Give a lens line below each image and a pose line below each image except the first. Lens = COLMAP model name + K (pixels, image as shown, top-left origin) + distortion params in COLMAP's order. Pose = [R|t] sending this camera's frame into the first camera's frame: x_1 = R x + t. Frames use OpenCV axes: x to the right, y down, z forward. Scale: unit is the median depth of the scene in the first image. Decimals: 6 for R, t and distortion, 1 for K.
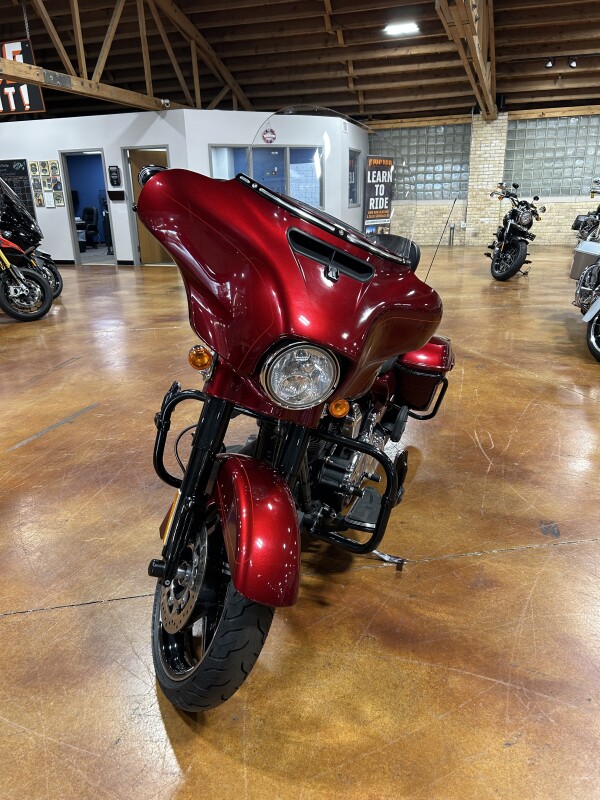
lens RADIAL K [[597.5, 0, 300.1], [0, 597.5, 412.1], [0, 0, 1]] dist [0.007799, -0.001841]
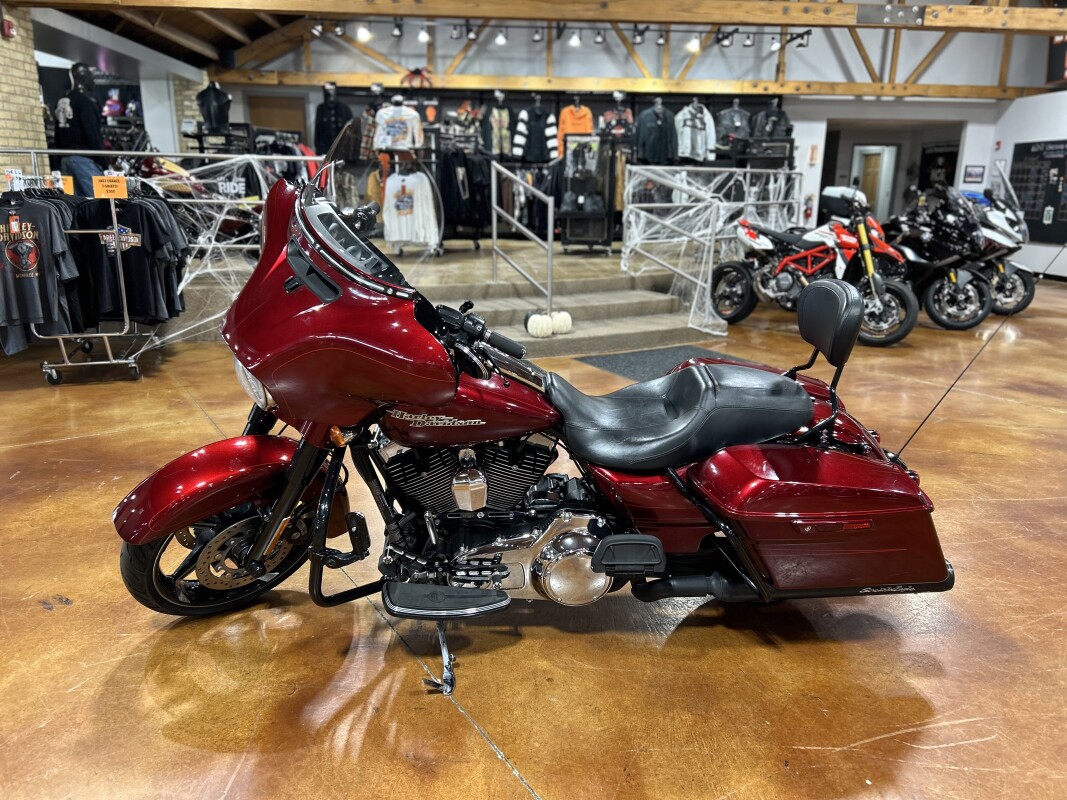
lens RADIAL K [[796.9, 0, 533.5], [0, 796.9, 400.0], [0, 0, 1]] dist [0.007799, -0.001841]
pose [[0.378999, 0.264237, -0.886870, 1.013319], [-0.332843, 0.933154, 0.135788, -0.260216], [0.863467, 0.243725, 0.441614, 0.581916]]
